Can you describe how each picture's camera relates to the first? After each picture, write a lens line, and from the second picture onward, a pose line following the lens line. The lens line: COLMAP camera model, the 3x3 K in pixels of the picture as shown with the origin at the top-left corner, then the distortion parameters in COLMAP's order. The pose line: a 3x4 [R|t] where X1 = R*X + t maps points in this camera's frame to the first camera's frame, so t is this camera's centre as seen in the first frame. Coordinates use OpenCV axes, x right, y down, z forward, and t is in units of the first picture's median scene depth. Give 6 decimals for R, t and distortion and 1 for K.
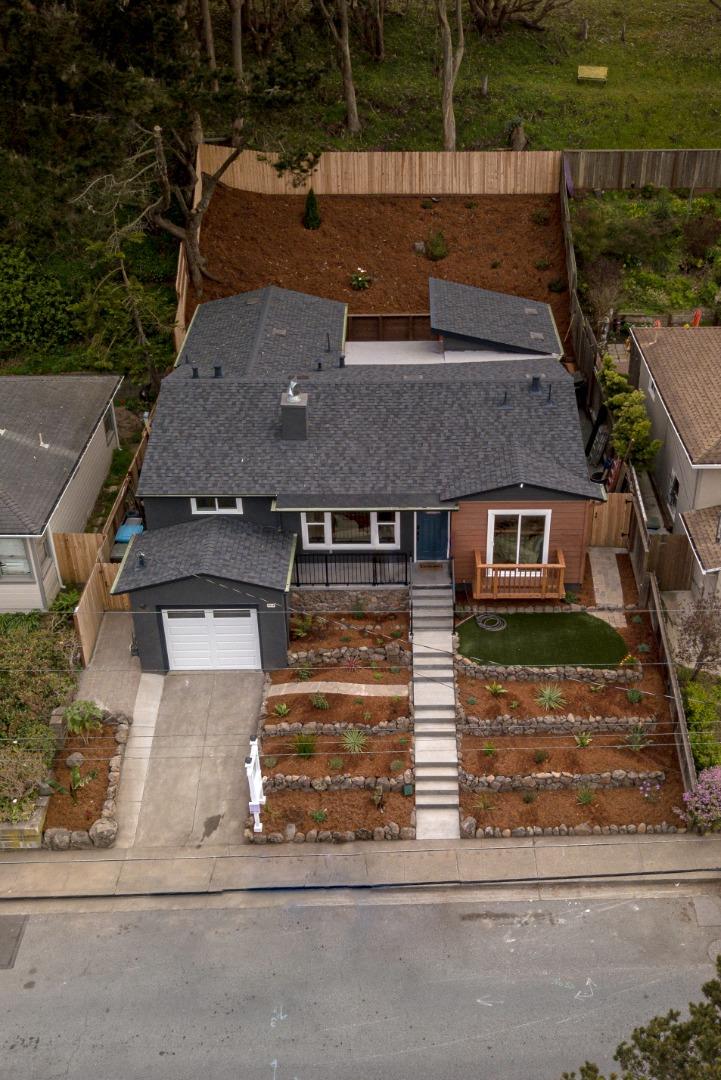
lens RADIAL K [[1178.2, 0, 370.7], [0, 1178.2, 535.8], [0, 0, 1]] dist [0.024748, 0.000000]
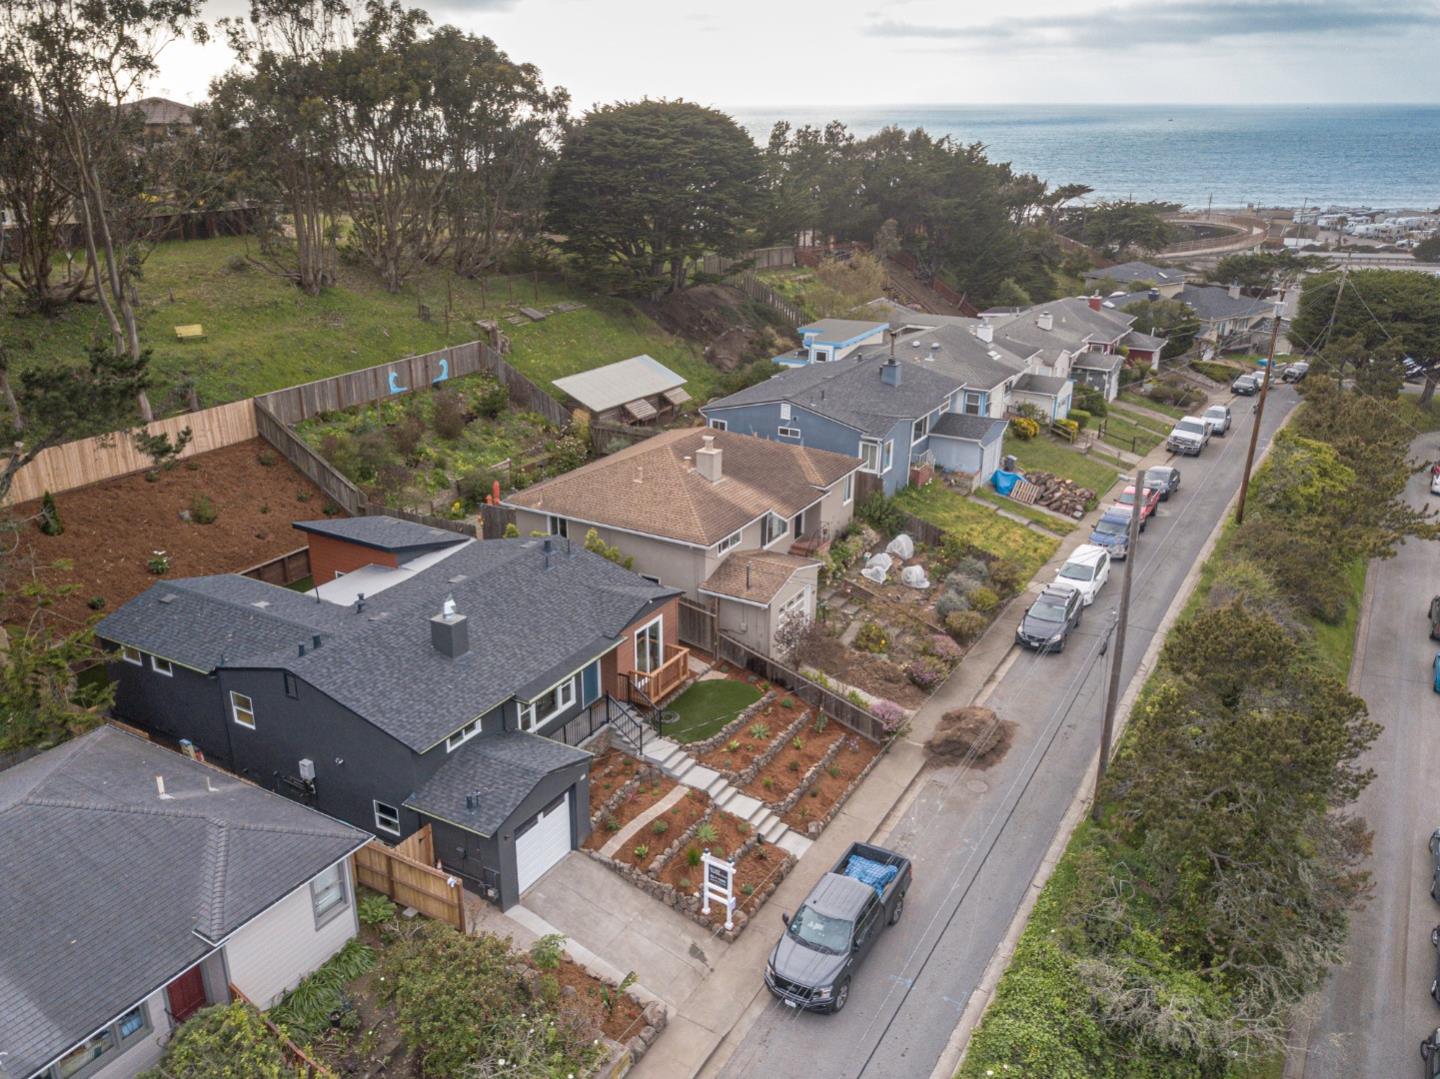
lens RADIAL K [[1180.8, 0, 721.7], [0, 1180.8, 538.9], [0, 0, 1]] dist [-0.008711, 0.023166]
pose [[0.494440, -0.302911, 0.814723, -0.833139], [0.447131, 0.892424, 0.060445, -0.144213], [-0.745388, 0.334402, 0.576691, 0.204529]]
